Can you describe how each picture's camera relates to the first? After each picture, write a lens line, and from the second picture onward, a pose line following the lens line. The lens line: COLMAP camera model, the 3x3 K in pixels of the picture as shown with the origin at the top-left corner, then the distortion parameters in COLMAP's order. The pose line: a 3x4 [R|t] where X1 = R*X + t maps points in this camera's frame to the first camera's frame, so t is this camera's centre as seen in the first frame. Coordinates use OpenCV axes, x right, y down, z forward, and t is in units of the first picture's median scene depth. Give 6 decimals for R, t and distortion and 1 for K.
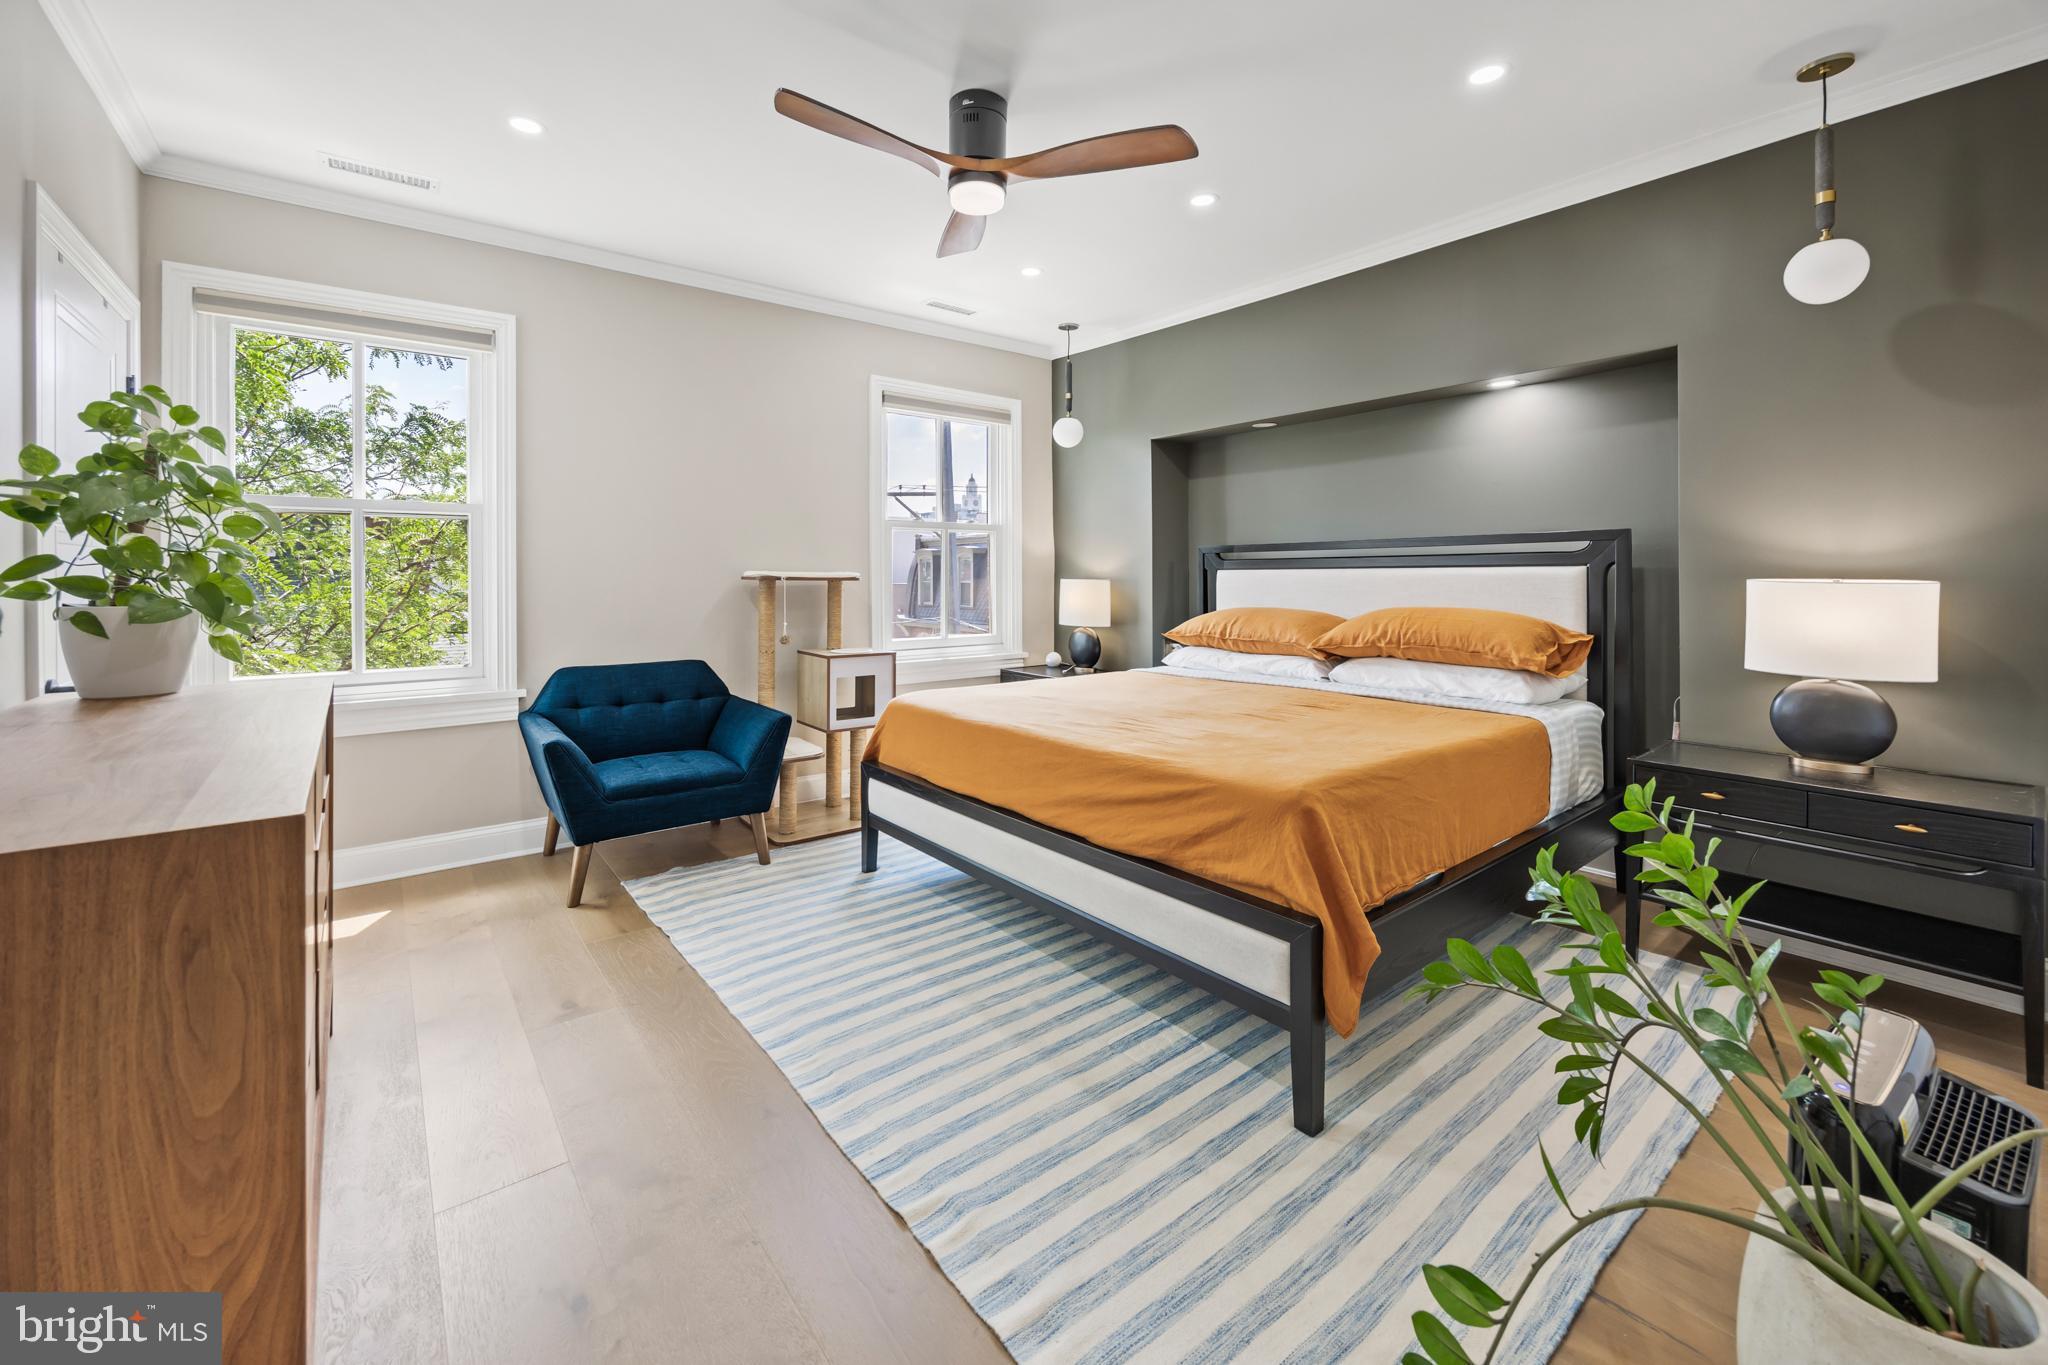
lens RADIAL K [[814.1, 0, 1024.5], [0, 814.1, 597.5], [0, 0, 1]] dist [0.000923, 0.000073]
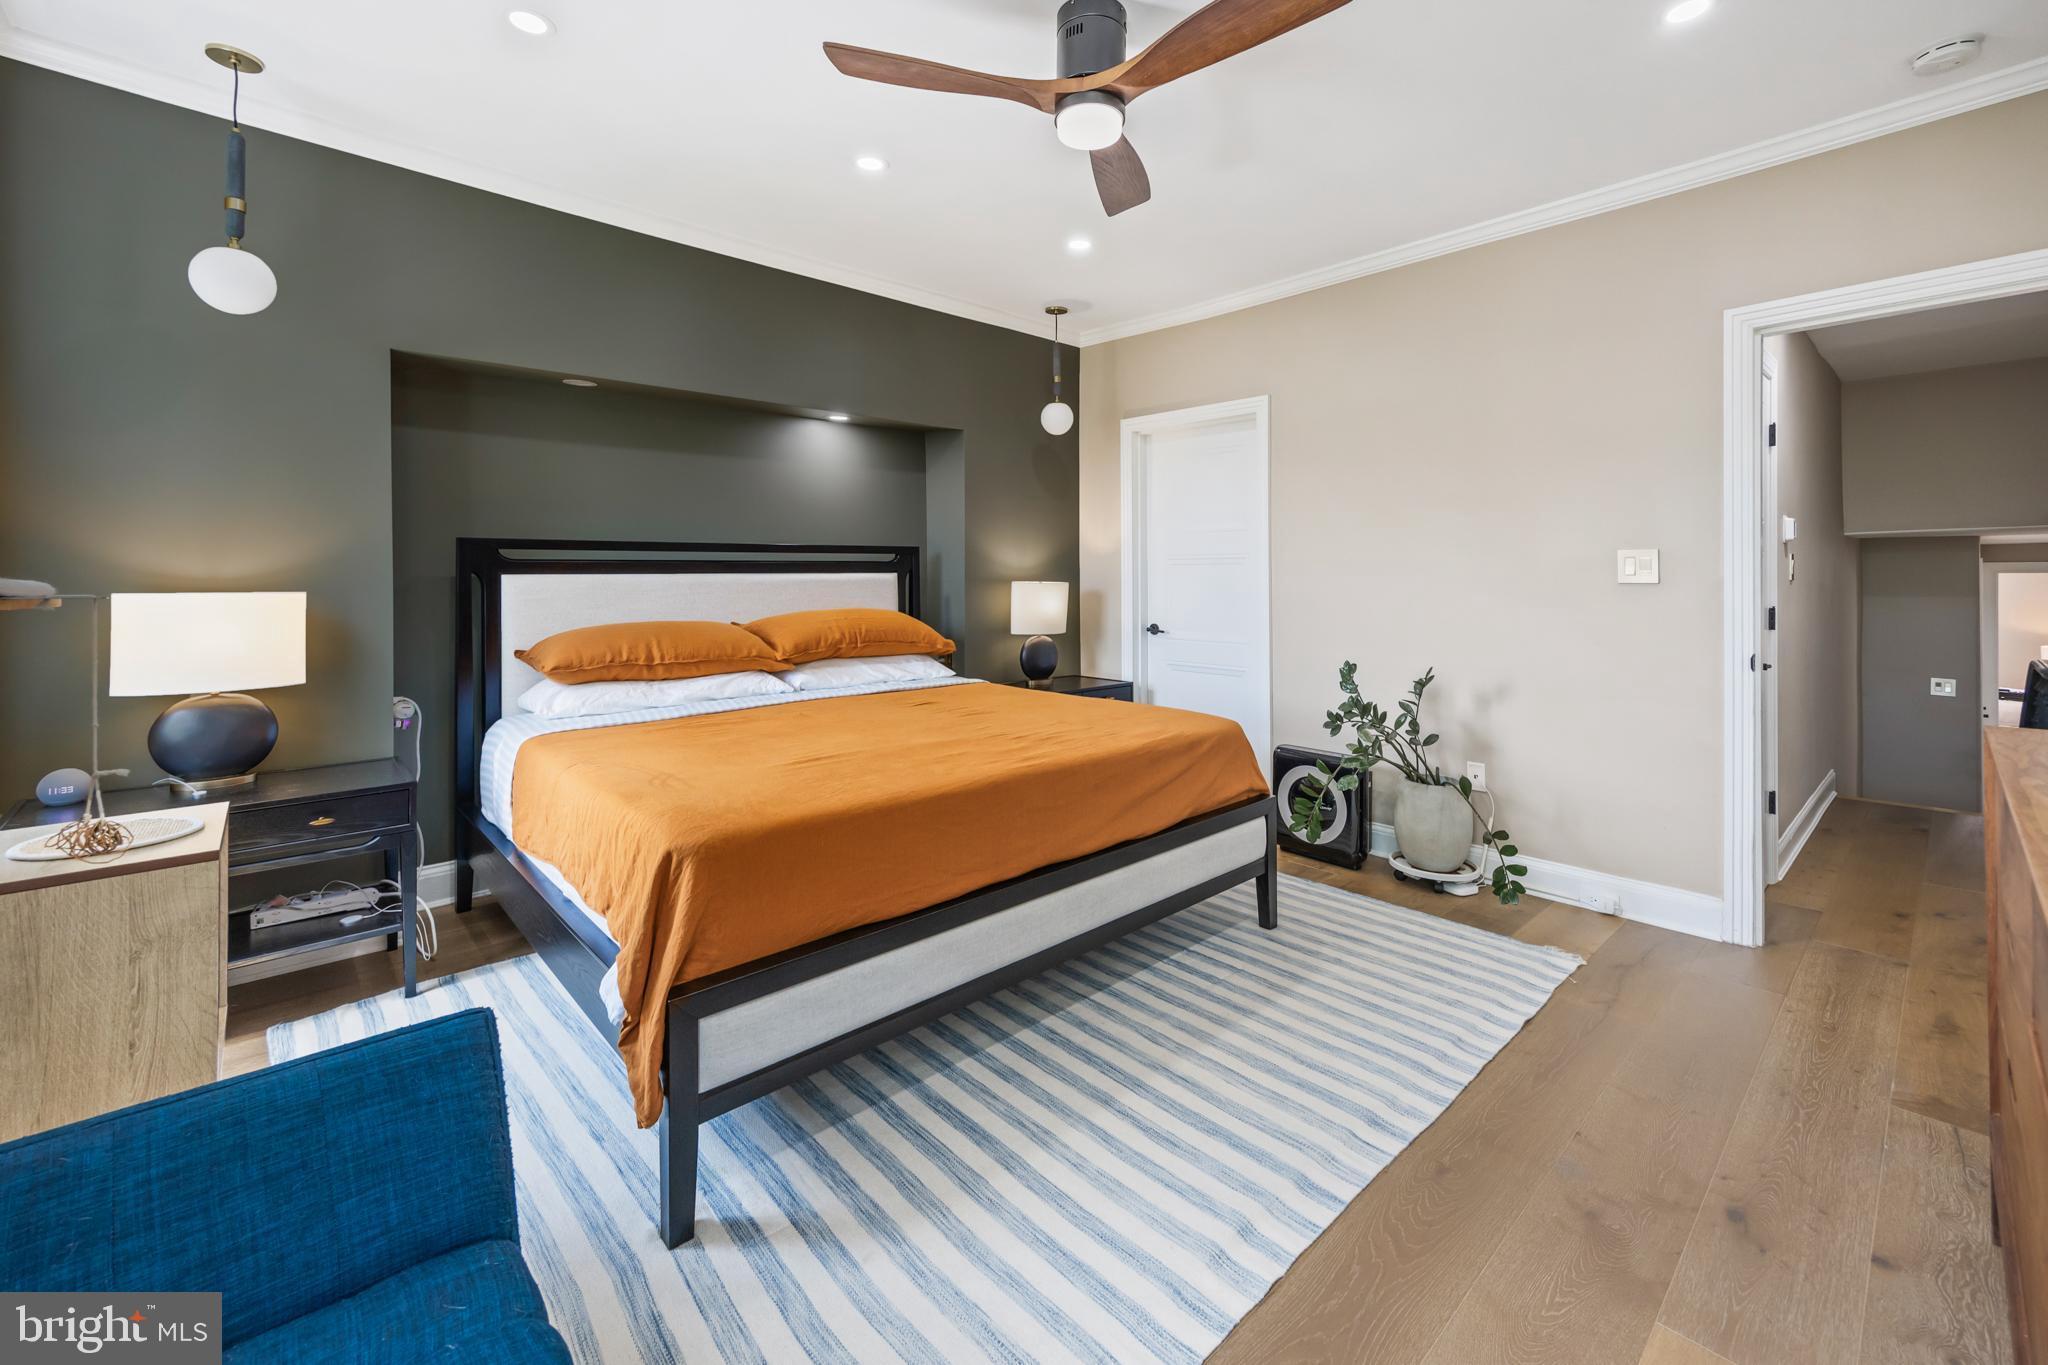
lens RADIAL K [[854.6, 0, 1028.8], [0, 854.6, 583.1], [0, 0, 1]] dist [-0.003906, -0.000113]
pose [[-0.071659, -0.000675, 0.997429, -0.800381], [0.034301, 0.999407, 0.003141, -0.021484], [-0.996839, 0.034437, -0.071593, 0.984354]]
